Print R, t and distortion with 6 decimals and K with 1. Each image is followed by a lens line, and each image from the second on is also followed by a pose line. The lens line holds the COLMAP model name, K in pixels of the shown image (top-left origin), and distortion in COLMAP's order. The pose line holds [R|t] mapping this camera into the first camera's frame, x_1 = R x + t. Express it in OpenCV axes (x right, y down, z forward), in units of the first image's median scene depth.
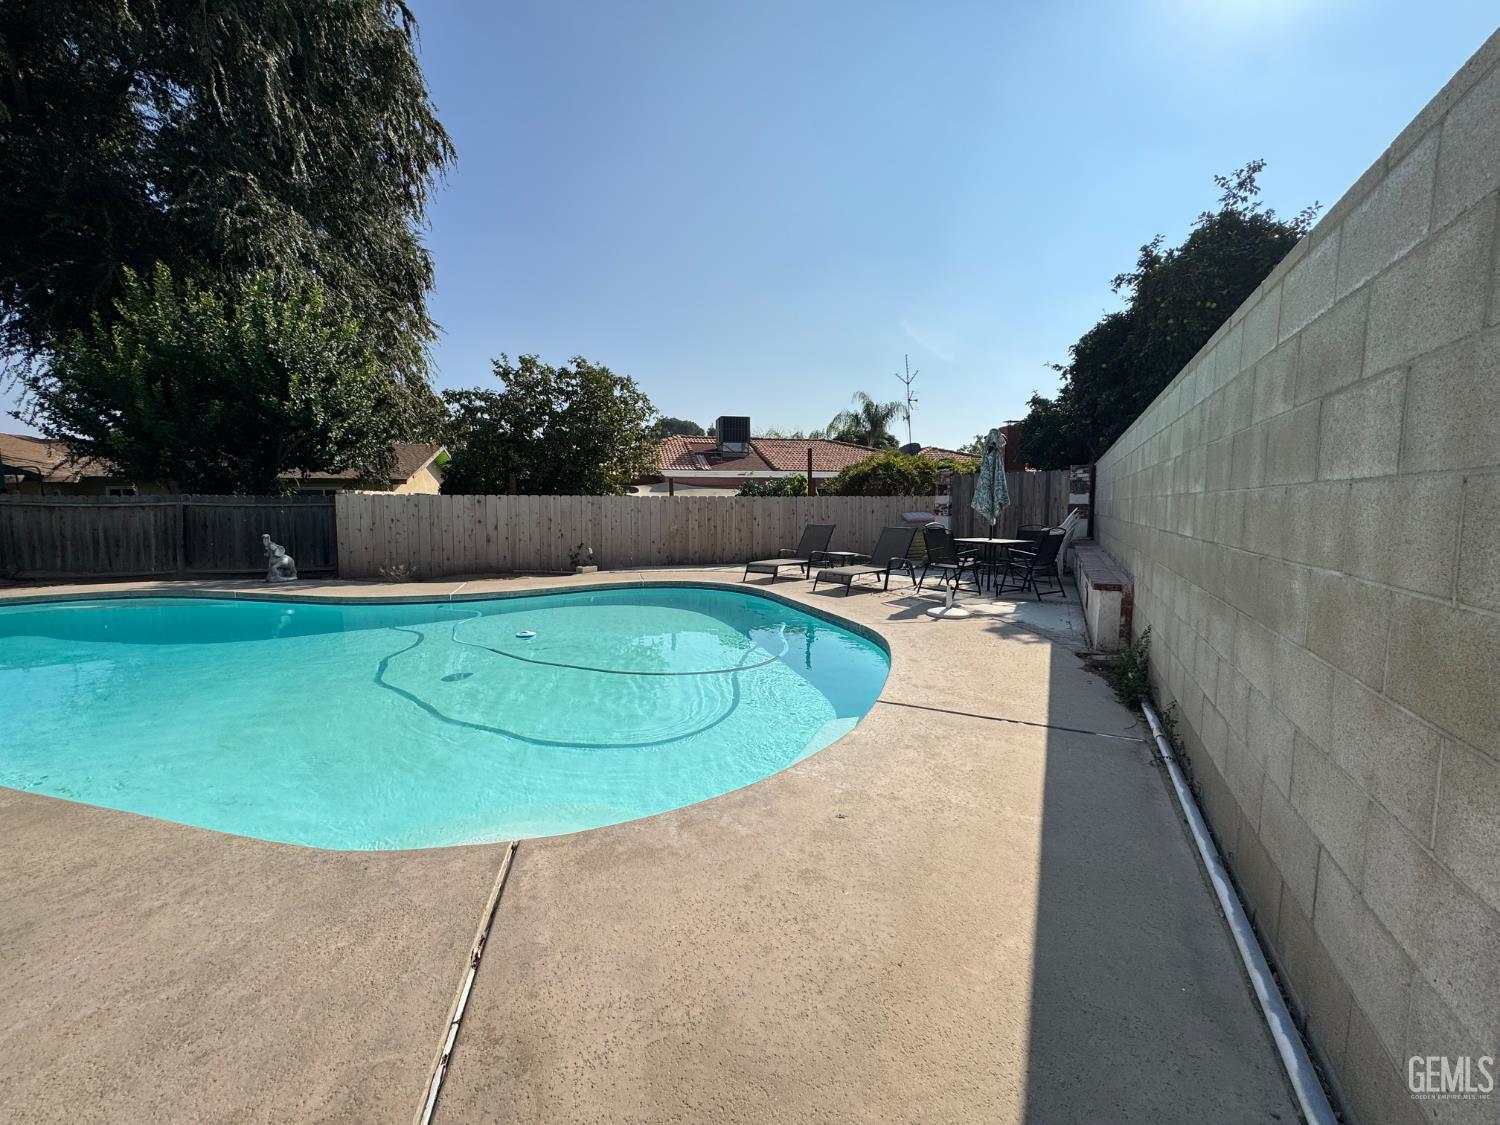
lens RADIAL K [[598.0, 0, 751.1], [0, 598.0, 557.6], [0, 0, 1]] dist [-0.002394, 0.000357]
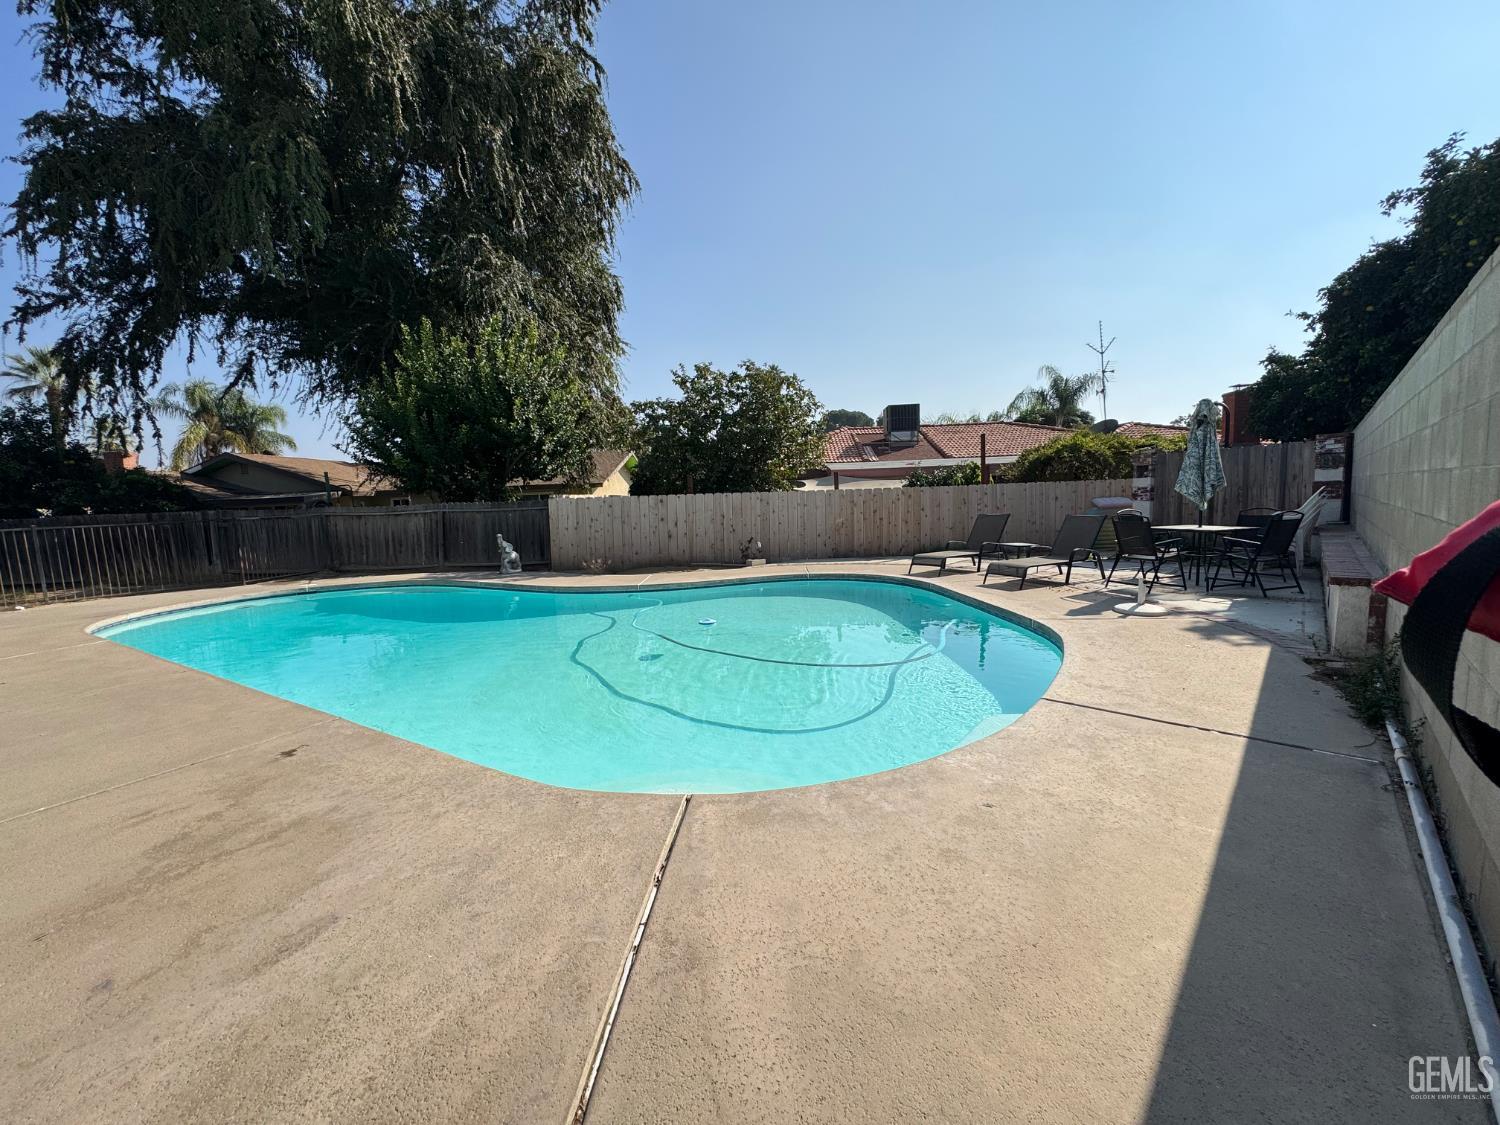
lens RADIAL K [[598.0, 0, 750.8], [0, 598.0, 553.9], [0, 0, 1]] dist [-0.002394, 0.000357]
pose [[0.960676, -0.007074, -0.277580, 0.009165], [0.008862, 0.999947, 0.005187, -0.000591], [0.277529, -0.007443, 0.960688, -0.016193]]
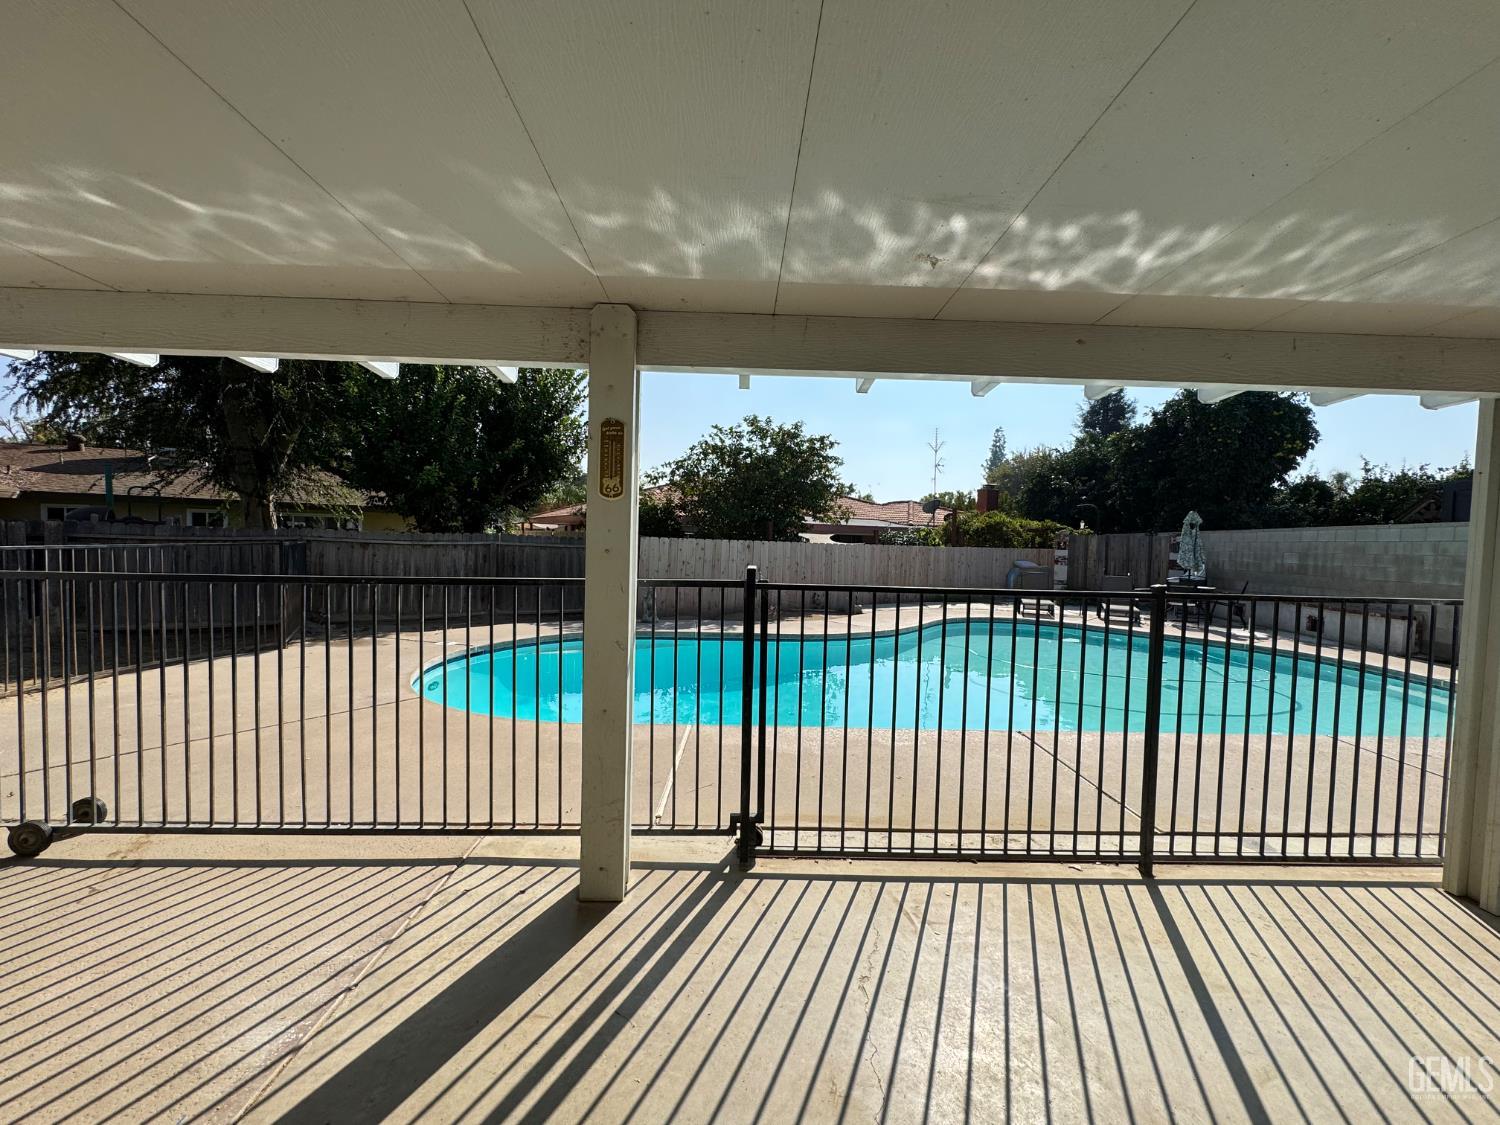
lens RADIAL K [[598.0, 0, 749.2], [0, 598.0, 559.0], [0, 0, 1]] dist [-0.002394, 0.000357]
pose [[0.951484, 0.018198, 0.307159, -0.883849], [-0.001554, 0.998521, -0.054344, -0.012012], [-0.307693, 0.051230, 0.950105, -0.054282]]
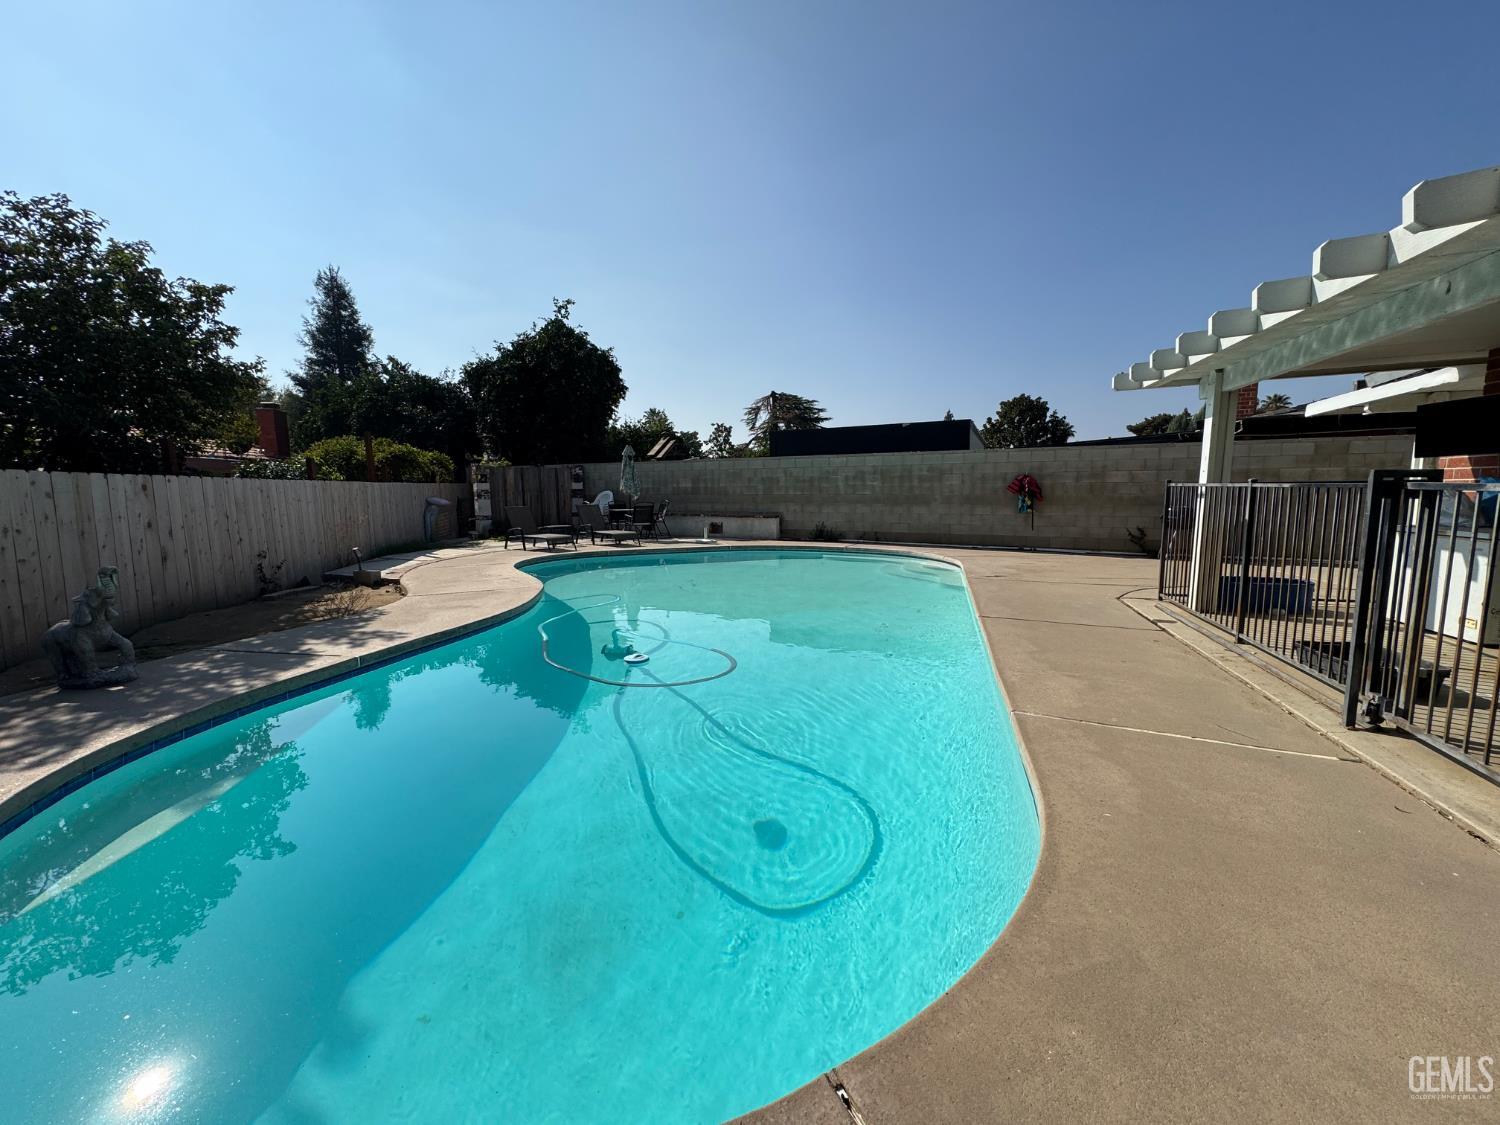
lens RADIAL K [[598.0, 0, 748.3], [0, 598.0, 560.1], [0, 0, 1]] dist [-0.002394, 0.000357]
pose [[0.020651, -0.119714, 0.992594, -1.093376], [0.097697, 0.988296, 0.117163, -0.043428], [-0.995002, 0.094554, 0.032105, 0.503100]]
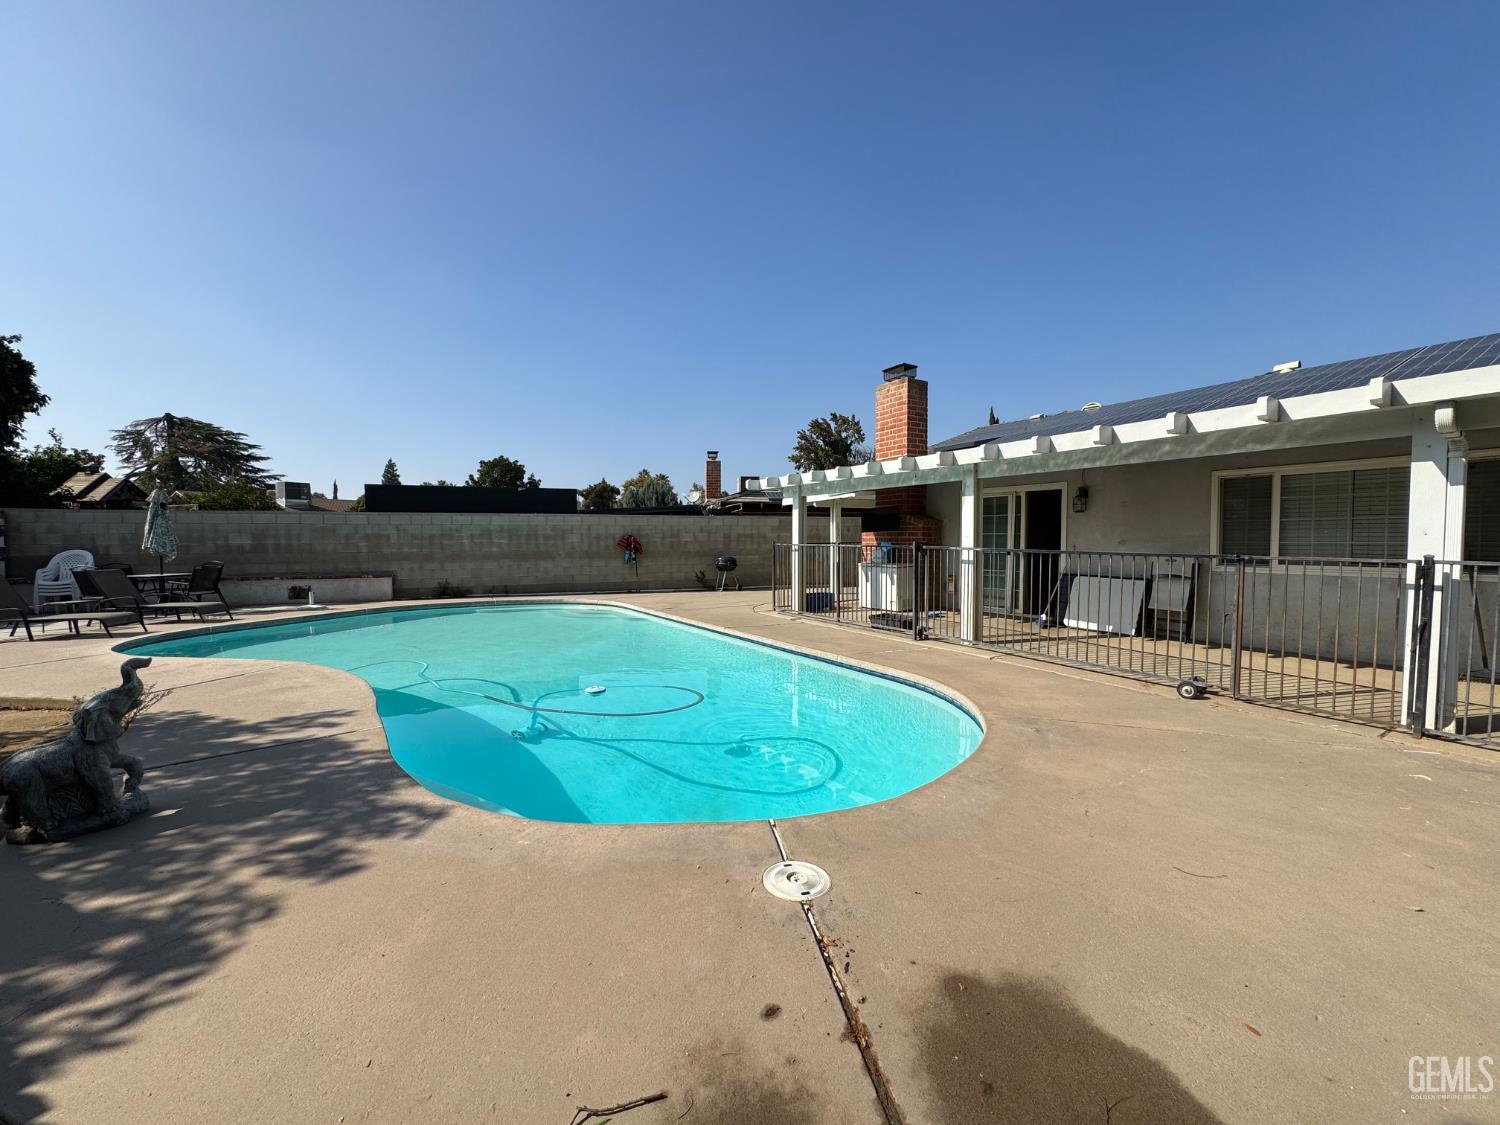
lens RADIAL K [[598.0, 0, 750.4], [0, 598.0, 562.5], [0, 0, 1]] dist [-0.002394, 0.000357]
pose [[-0.755959, -0.022603, 0.654228, -1.143056], [0.063469, 0.992164, 0.107618, -0.092190], [-0.651535, 0.122878, -0.748601, 0.925200]]
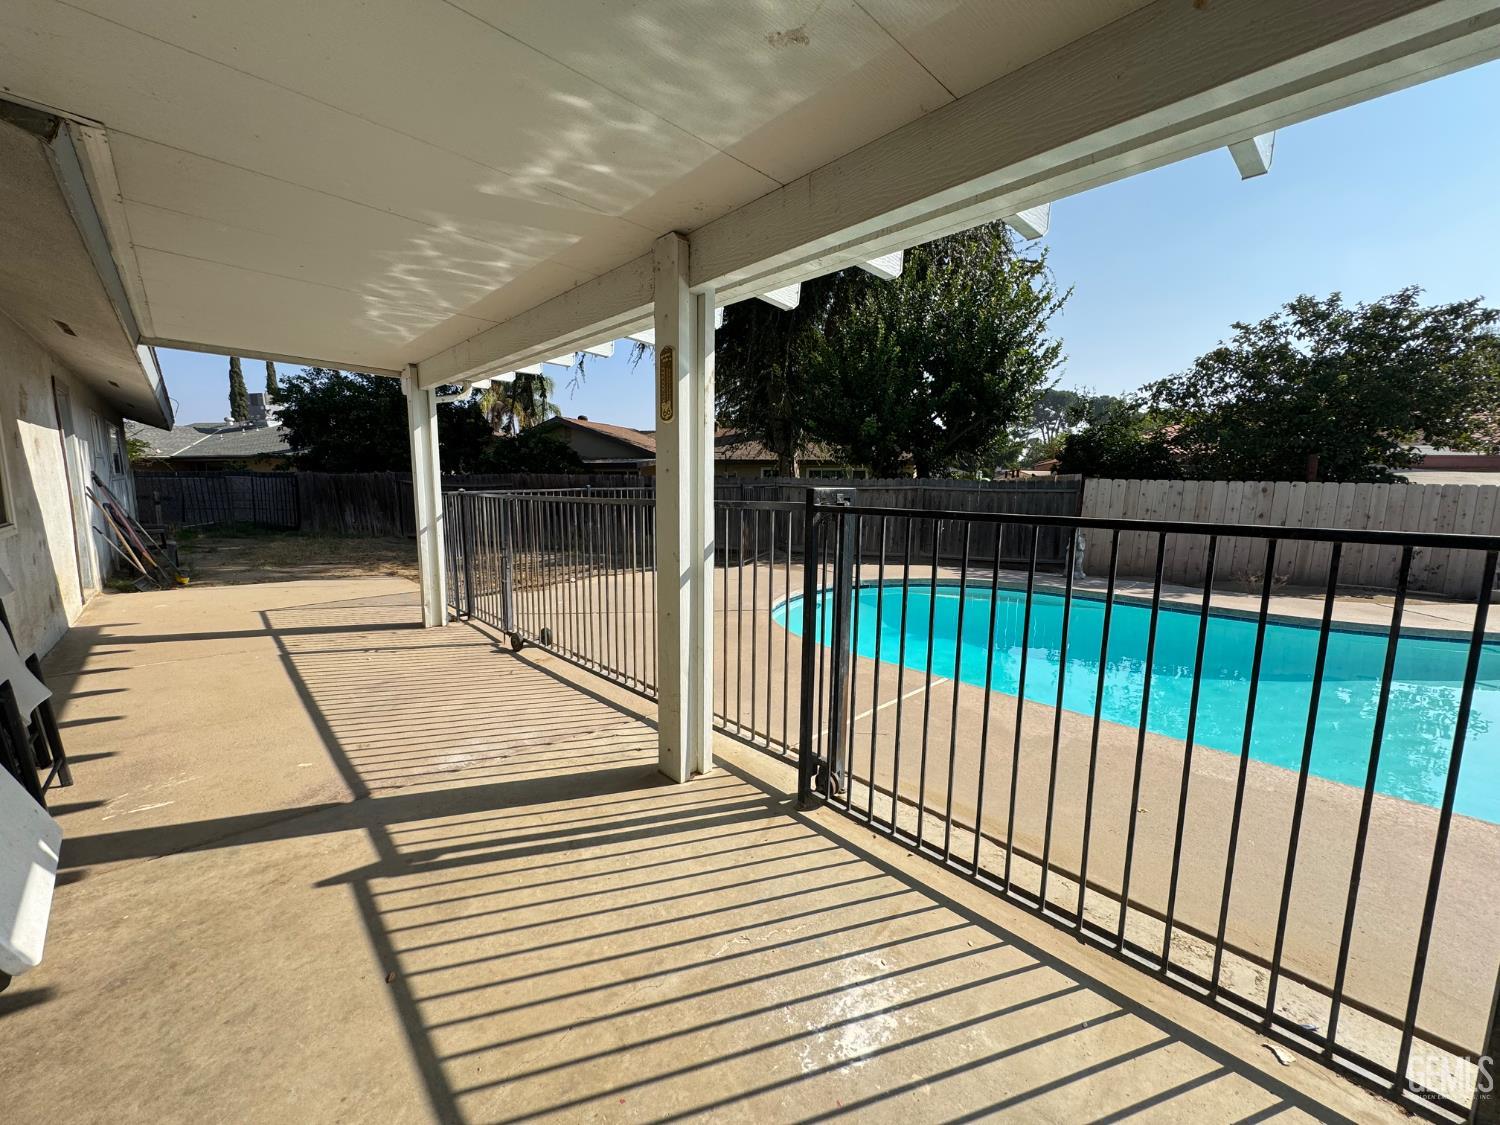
lens RADIAL K [[598.0, 0, 749.1], [0, 598.0, 560.9], [0, 0, 1]] dist [-0.002394, 0.000357]
pose [[0.861453, 0.078431, -0.501745, -0.710227], [-0.058332, 0.996745, 0.055656, -0.005730], [0.504476, -0.018677, 0.863224, -0.021871]]
